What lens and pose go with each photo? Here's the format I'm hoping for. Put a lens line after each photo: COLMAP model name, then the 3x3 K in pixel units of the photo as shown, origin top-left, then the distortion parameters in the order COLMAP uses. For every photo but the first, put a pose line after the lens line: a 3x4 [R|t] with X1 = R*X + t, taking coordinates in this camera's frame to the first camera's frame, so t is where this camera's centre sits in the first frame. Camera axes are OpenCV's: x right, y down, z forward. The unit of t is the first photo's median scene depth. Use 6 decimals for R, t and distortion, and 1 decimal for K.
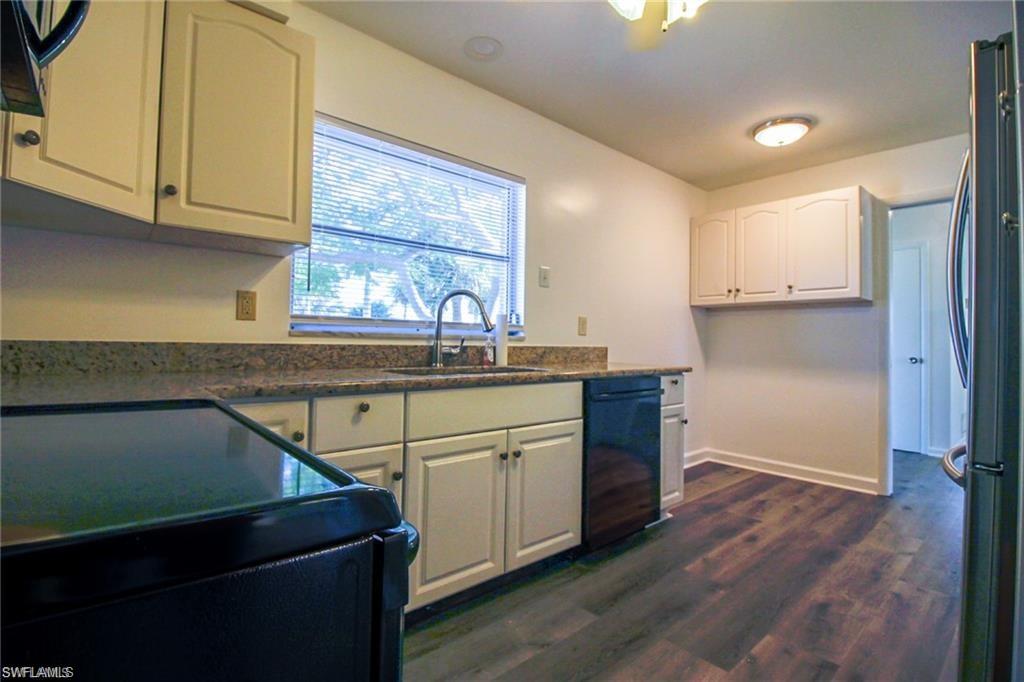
lens RADIAL K [[481.9, 0, 504.5], [0, 481.9, 334.6], [0, 0, 1]] dist [-0.005104, -0.011739]
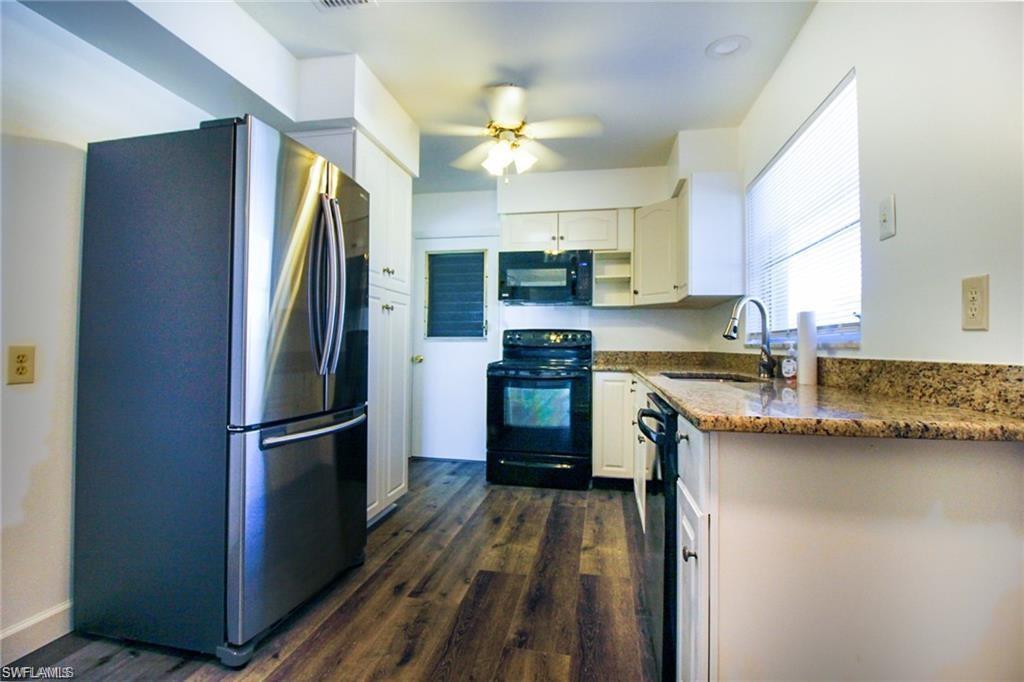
lens RADIAL K [[481.9, 0, 510.6], [0, 481.9, 335.7], [0, 0, 1]] dist [-0.005104, -0.011739]
pose [[-0.785037, -0.041960, -0.618026, 1.116742], [-0.017406, 0.998803, -0.045704, 0.046923], [0.619204, -0.025122, -0.784828, 1.868721]]
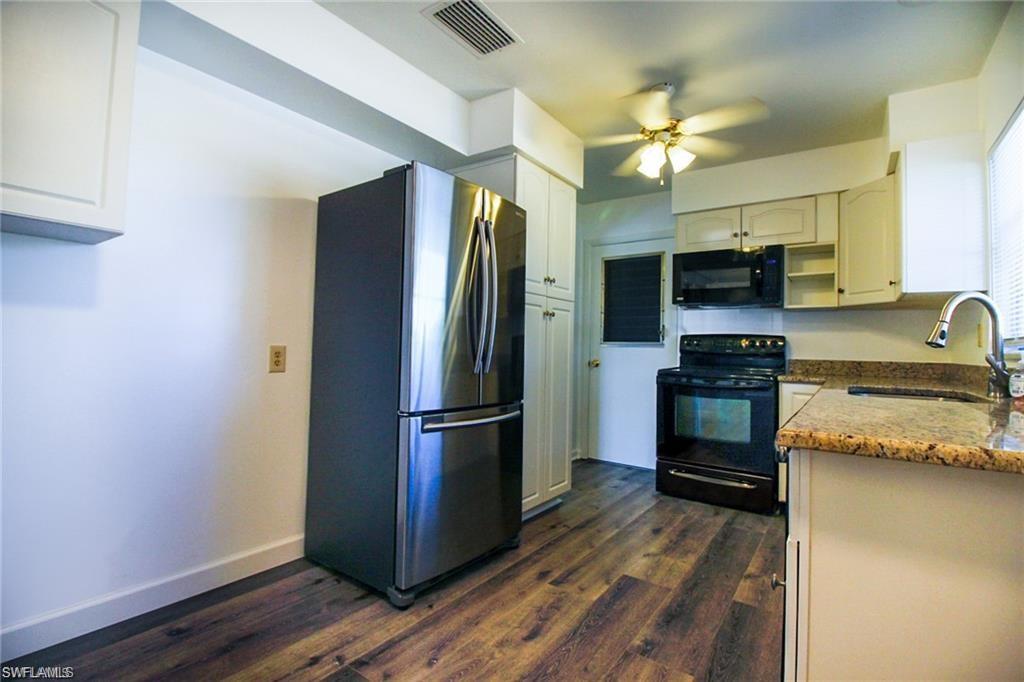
lens RADIAL K [[481.9, 0, 507.0], [0, 481.9, 335.2], [0, 0, 1]] dist [-0.005104, -0.011739]
pose [[-0.970557, -0.051095, -0.235389, 1.005476], [-0.041821, 0.998146, -0.044228, 0.045411], [0.237212, -0.033082, -0.970894, 1.985491]]
